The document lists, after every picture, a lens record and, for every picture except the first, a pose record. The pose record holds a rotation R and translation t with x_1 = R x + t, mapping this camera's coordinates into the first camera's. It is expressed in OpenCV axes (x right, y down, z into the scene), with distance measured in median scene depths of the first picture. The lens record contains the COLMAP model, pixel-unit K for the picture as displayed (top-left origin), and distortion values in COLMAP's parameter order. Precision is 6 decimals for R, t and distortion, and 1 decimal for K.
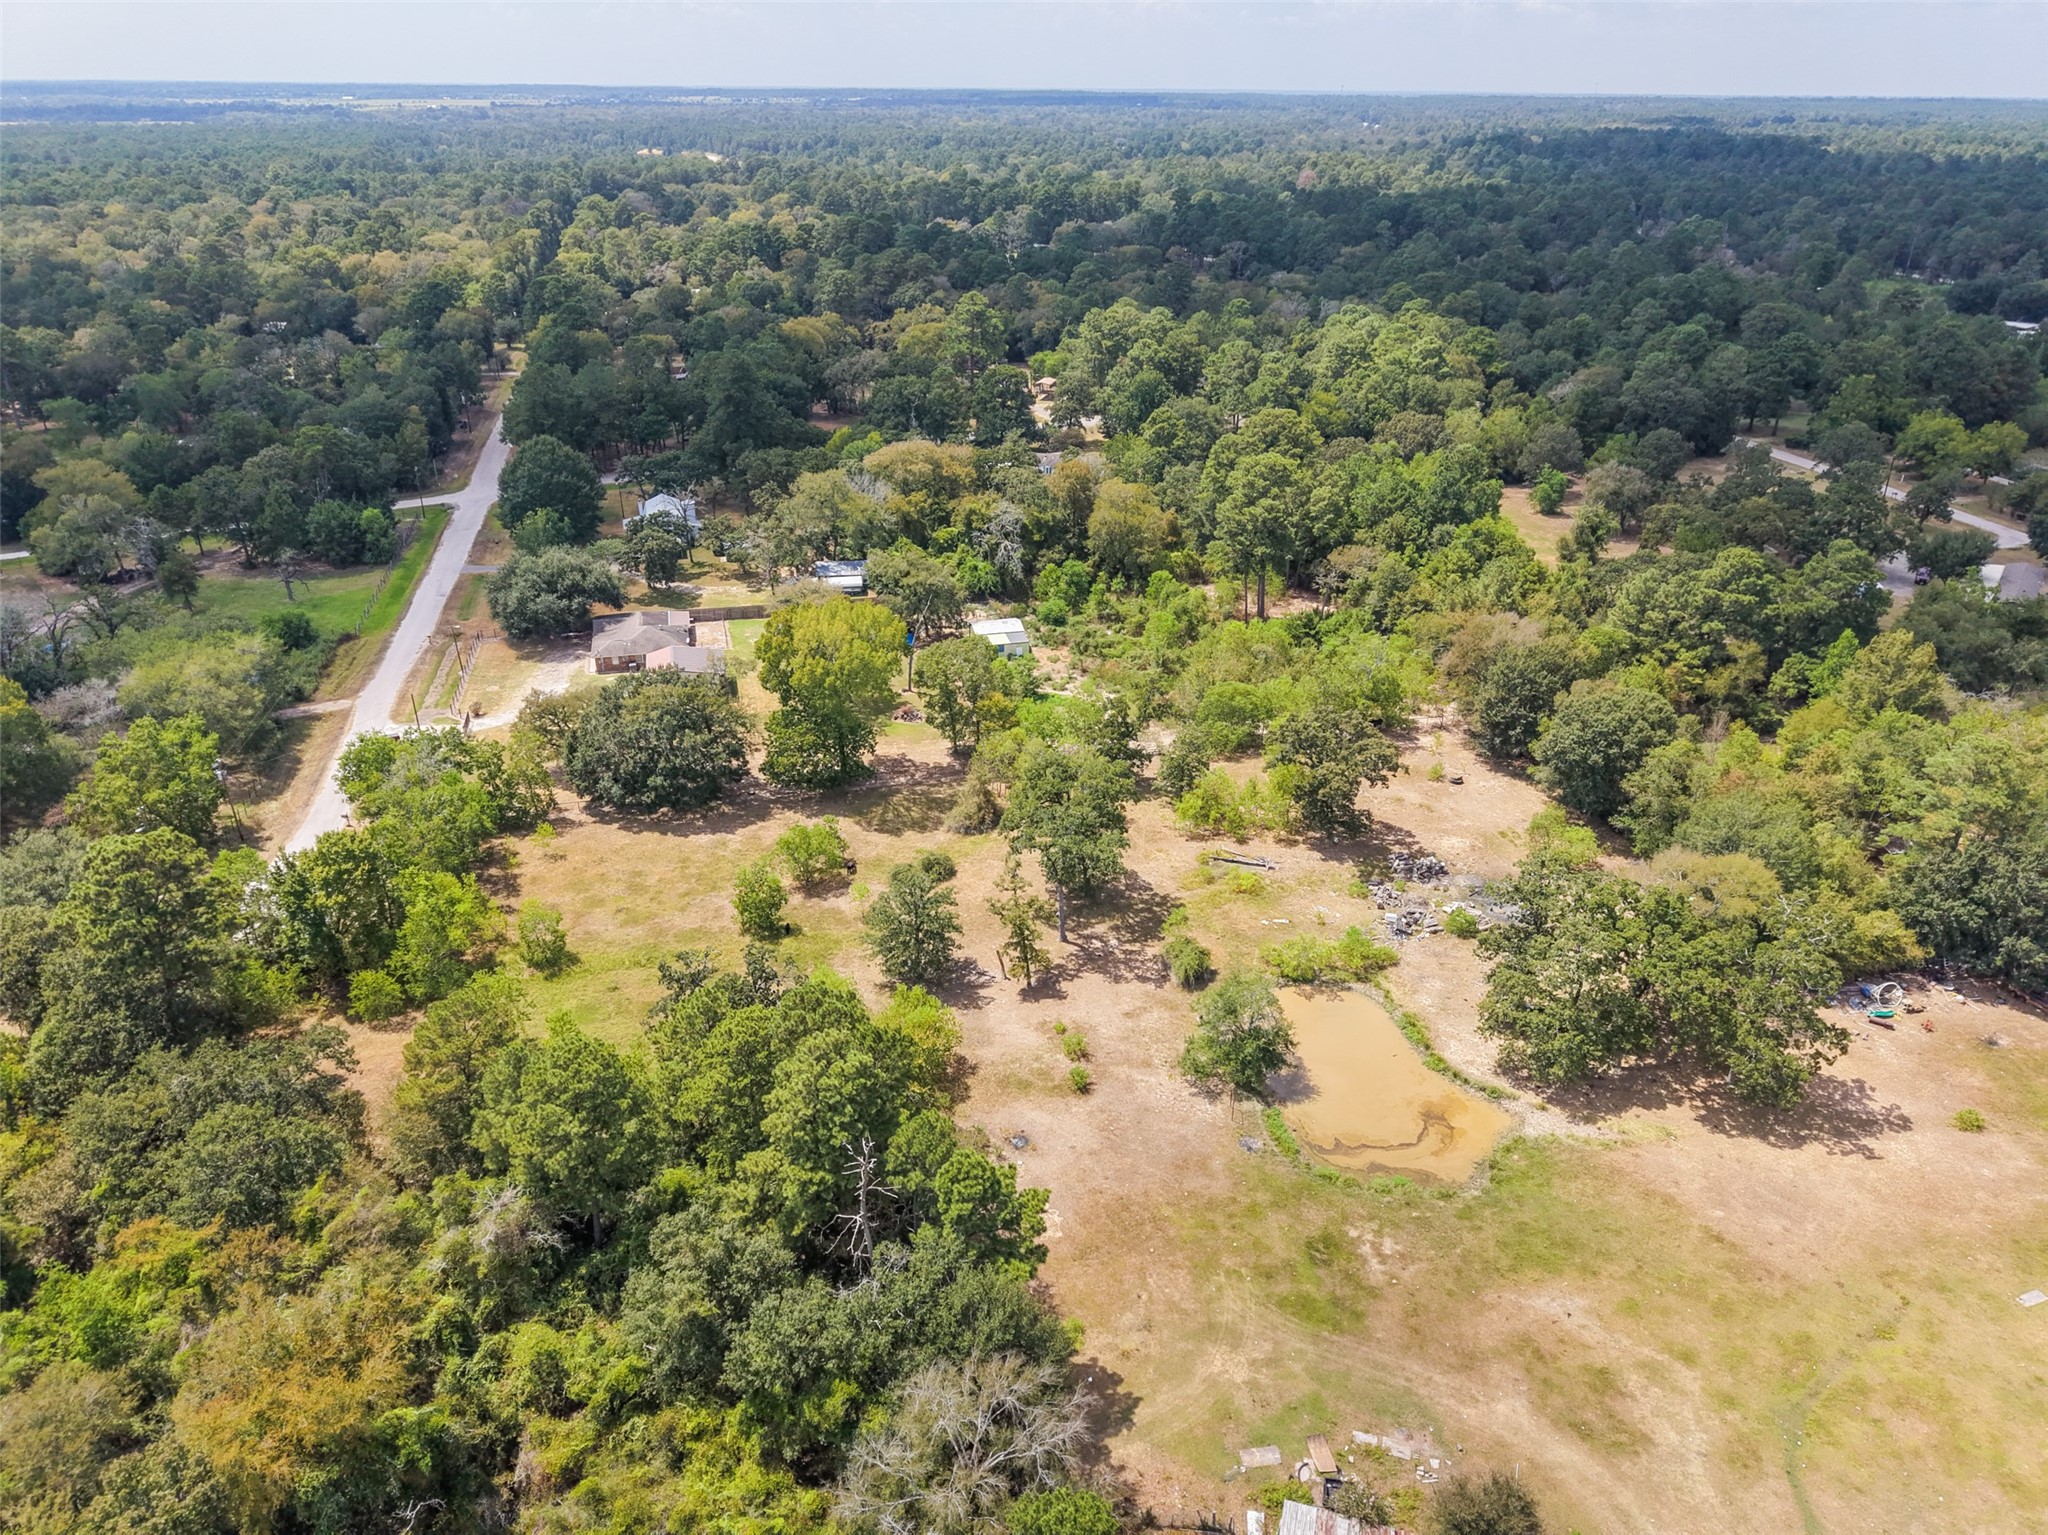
lens RADIAL K [[1372.2, 0, 1028.9], [0, 1372.2, 765.9], [0, 0, 1]] dist [0.019883, -0.017522]
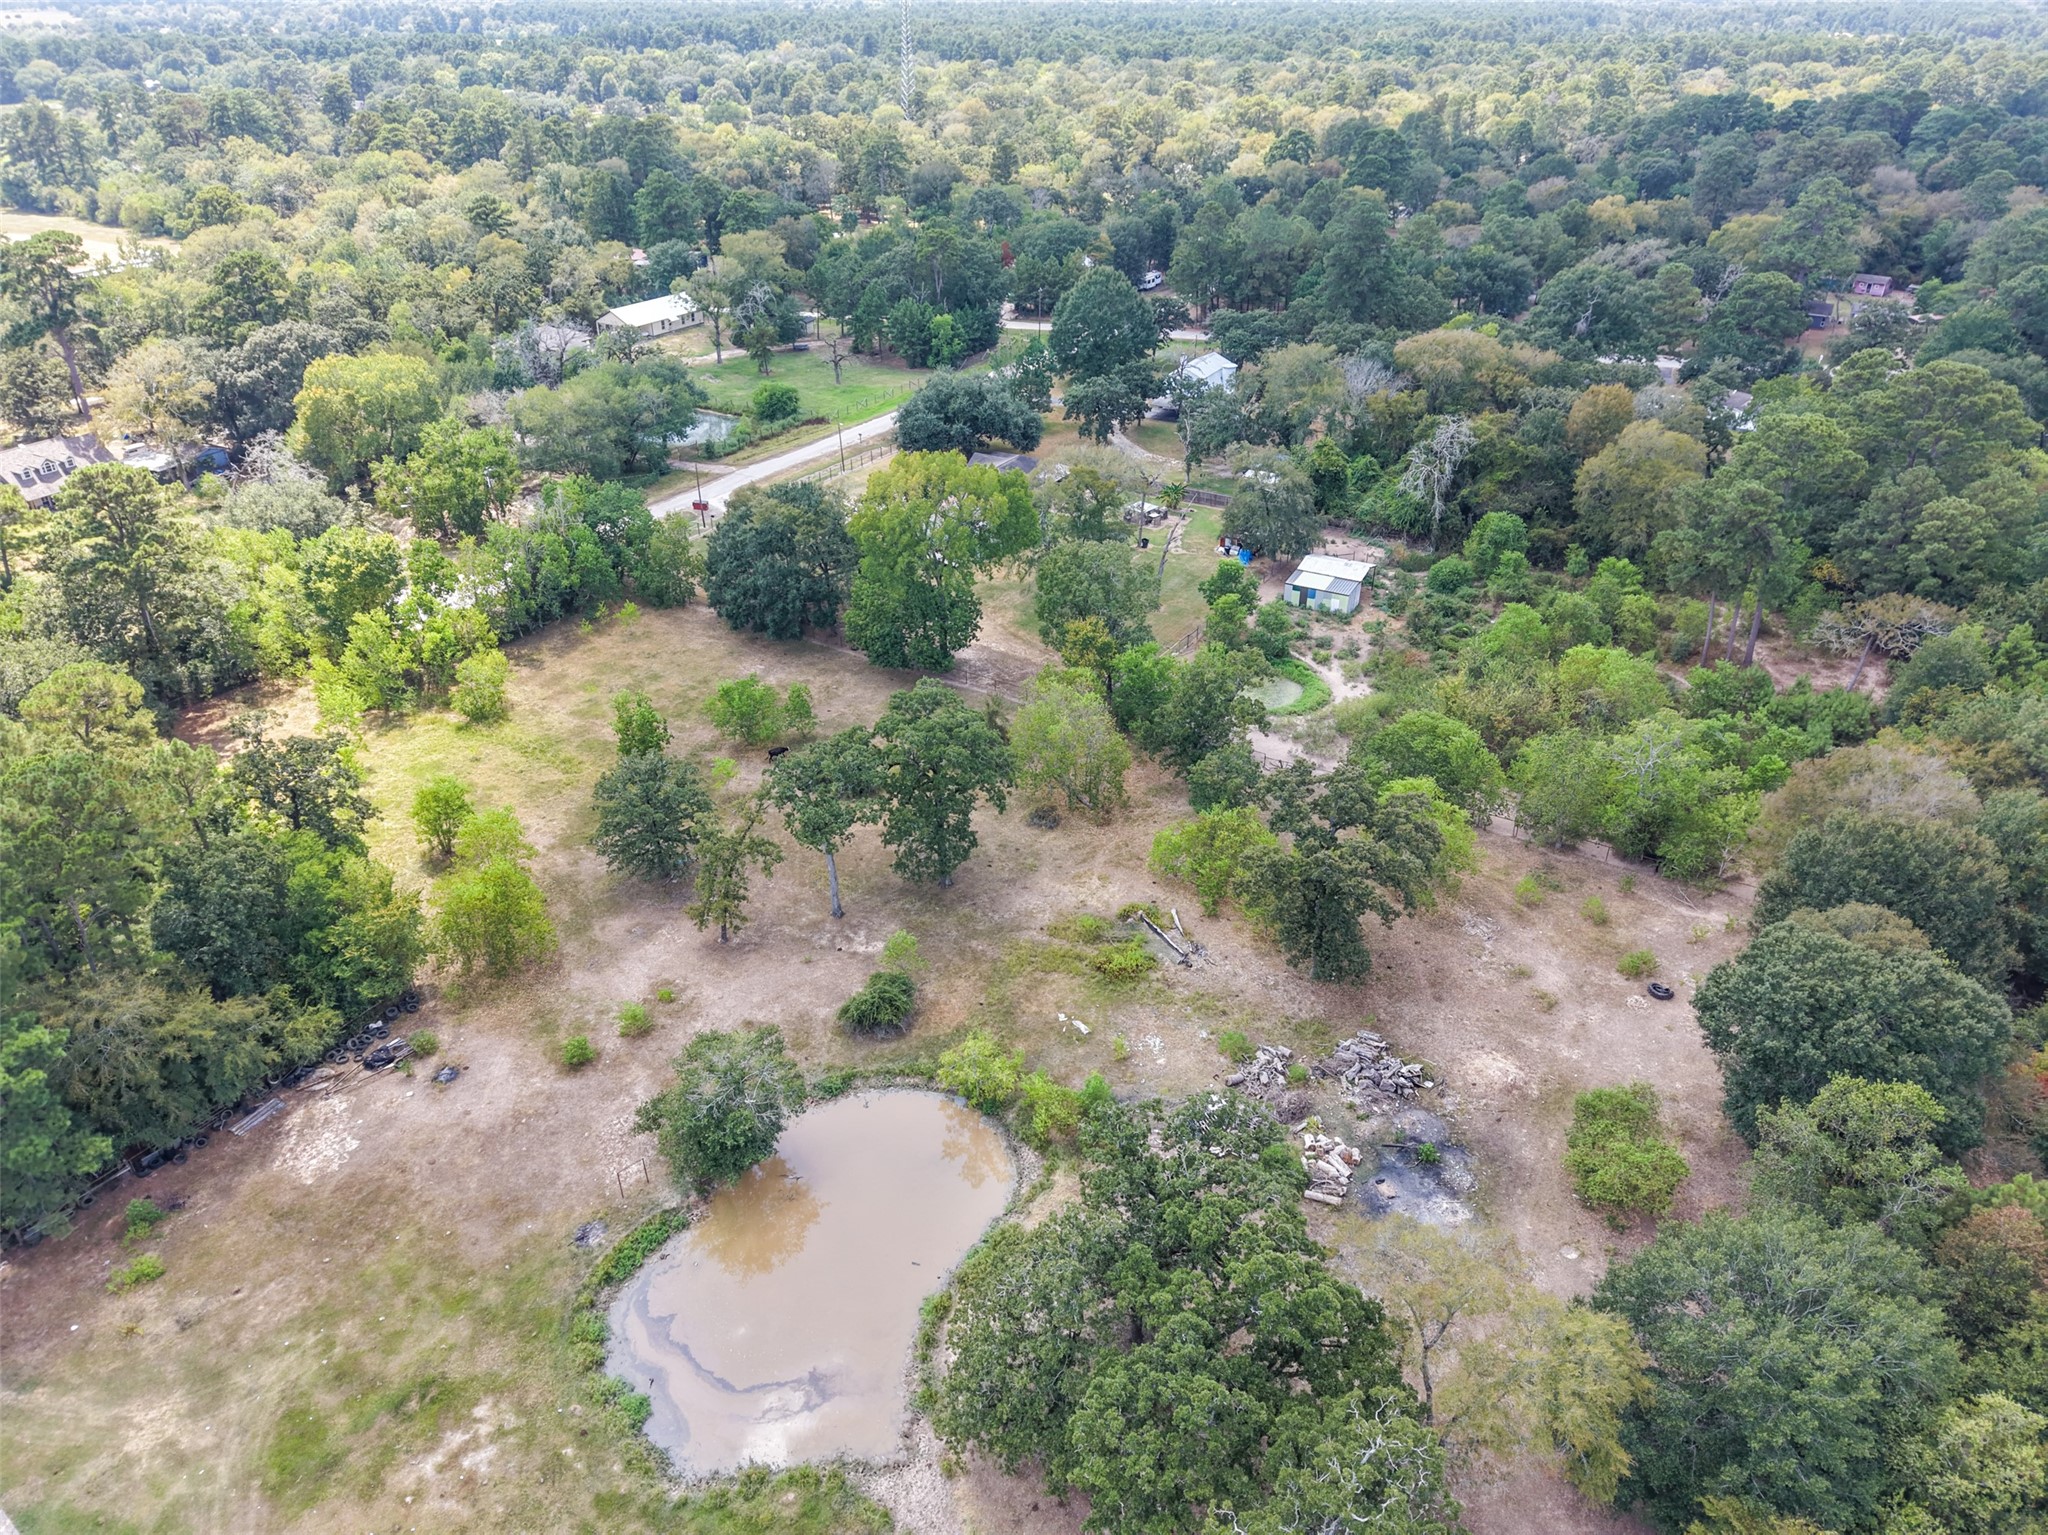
lens RADIAL K [[1372.2, 0, 1028.0], [0, 1372.2, 761.4], [0, 0, 1]] dist [0.019883, -0.017522]
pose [[0.709268, 0.346071, -0.614144, 0.478262], [-0.308994, 0.935674, 0.170401, -0.103159], [0.633610, 0.068907, 0.770578, 0.408732]]
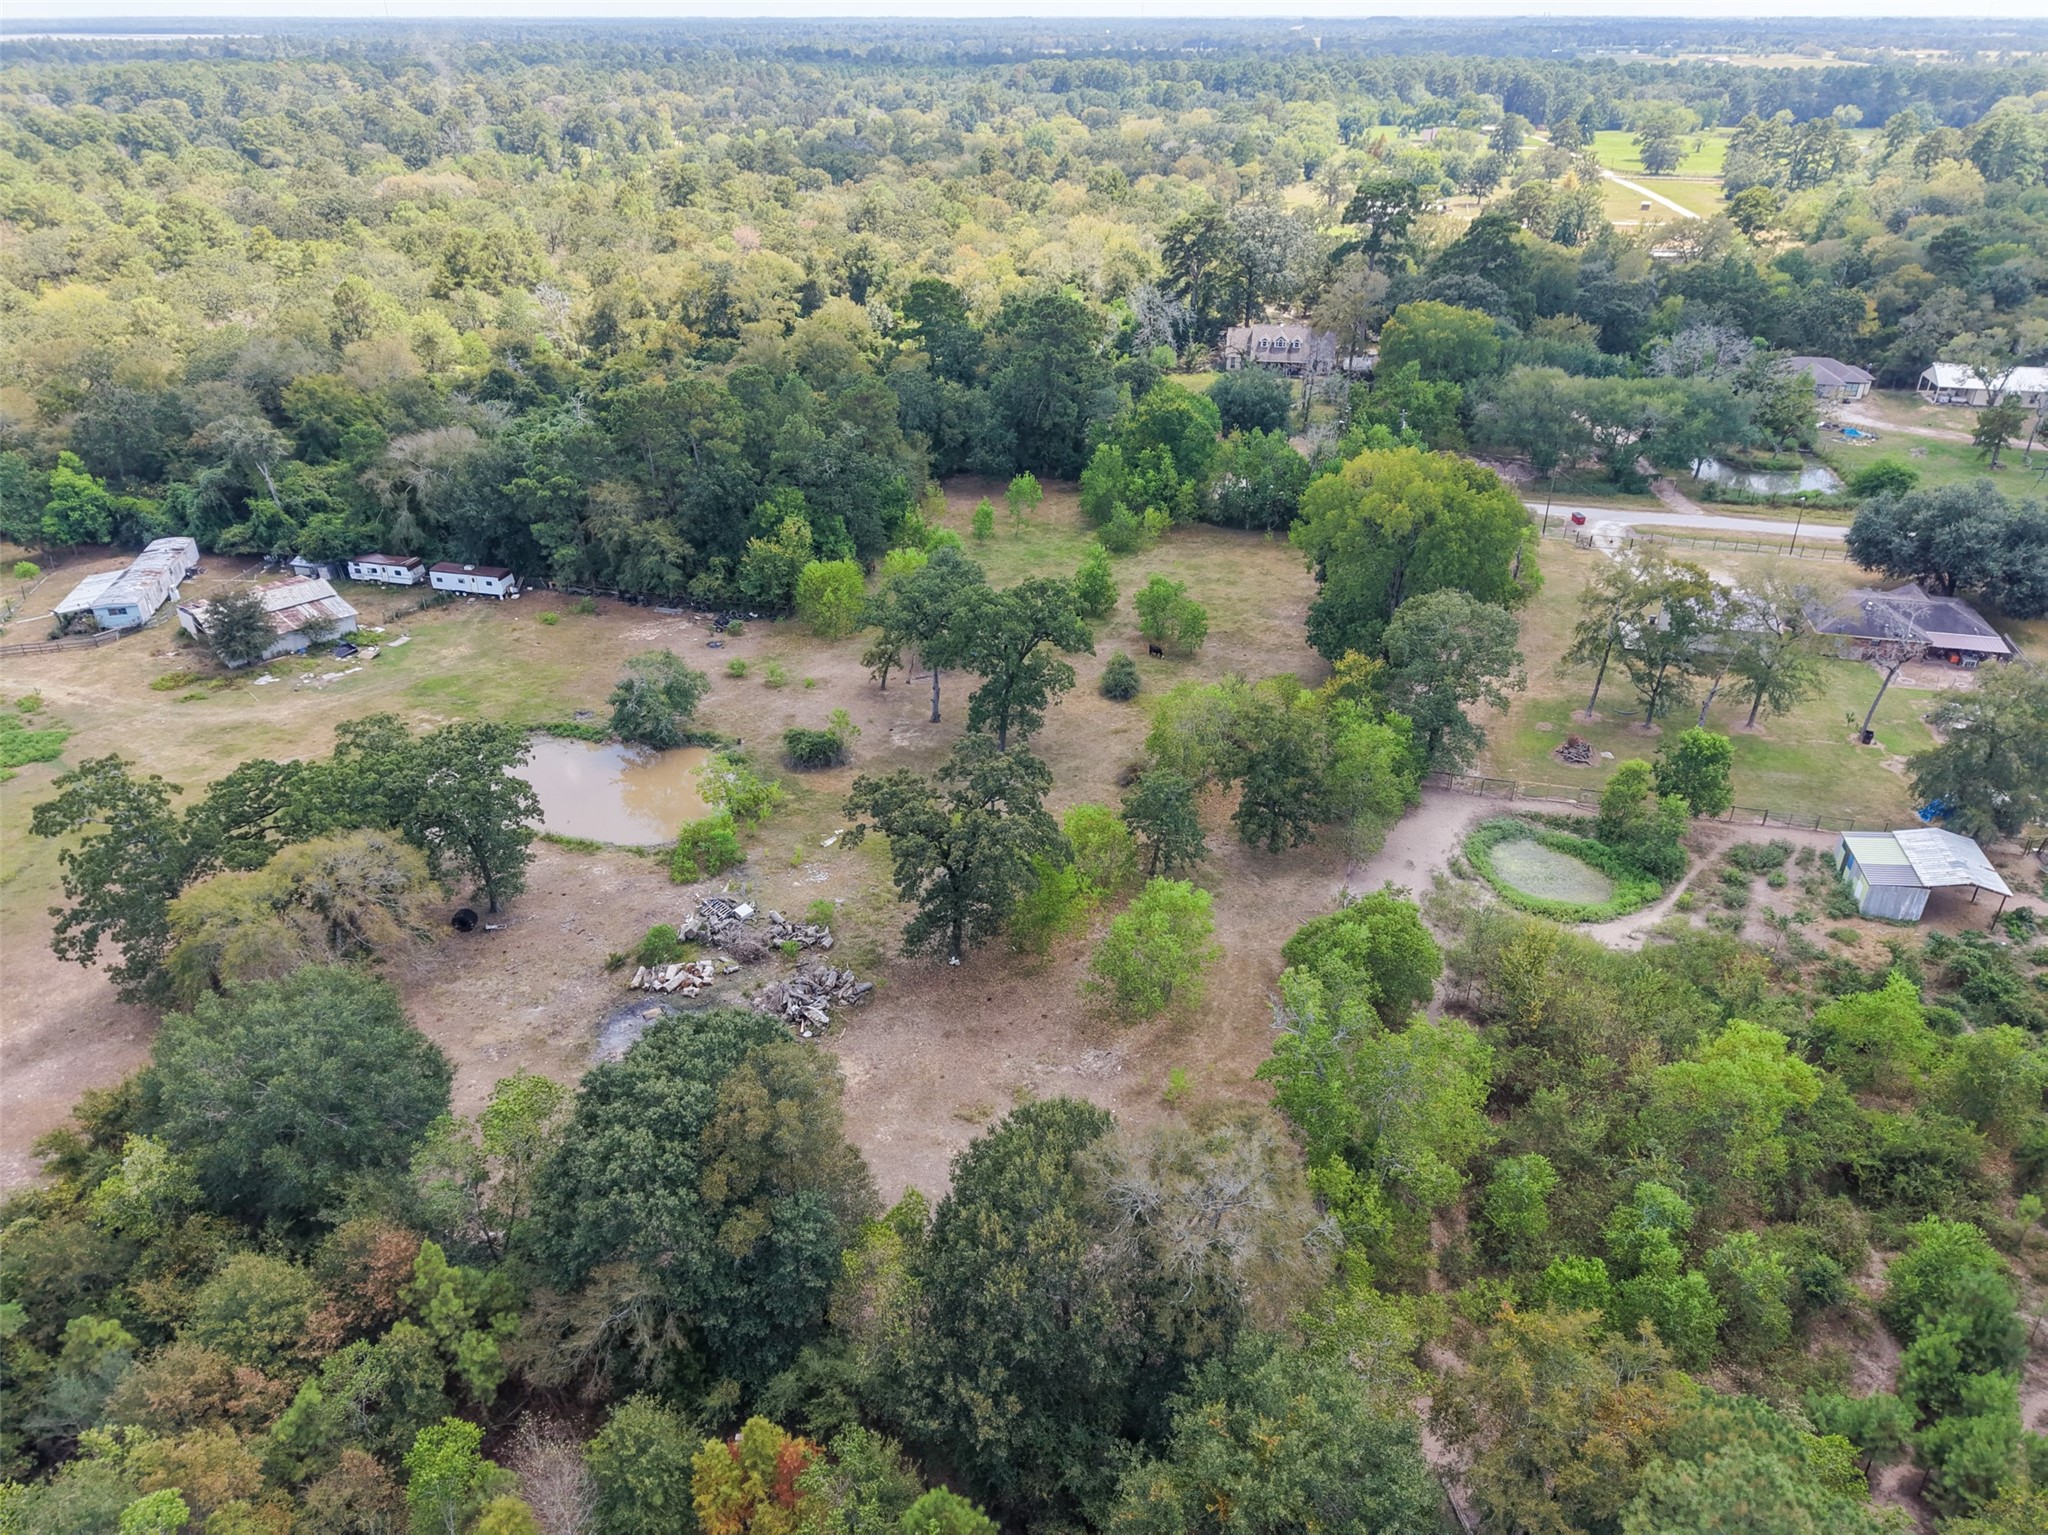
lens RADIAL K [[1372.2, 0, 1031.1], [0, 1372.2, 765.0], [0, 0, 1]] dist [0.019883, -0.017522]
pose [[-0.462982, 0.417227, -0.782029, 0.640779], [-0.396463, 0.691627, 0.603713, -0.381339], [0.792758, 0.589554, -0.154795, 1.061656]]
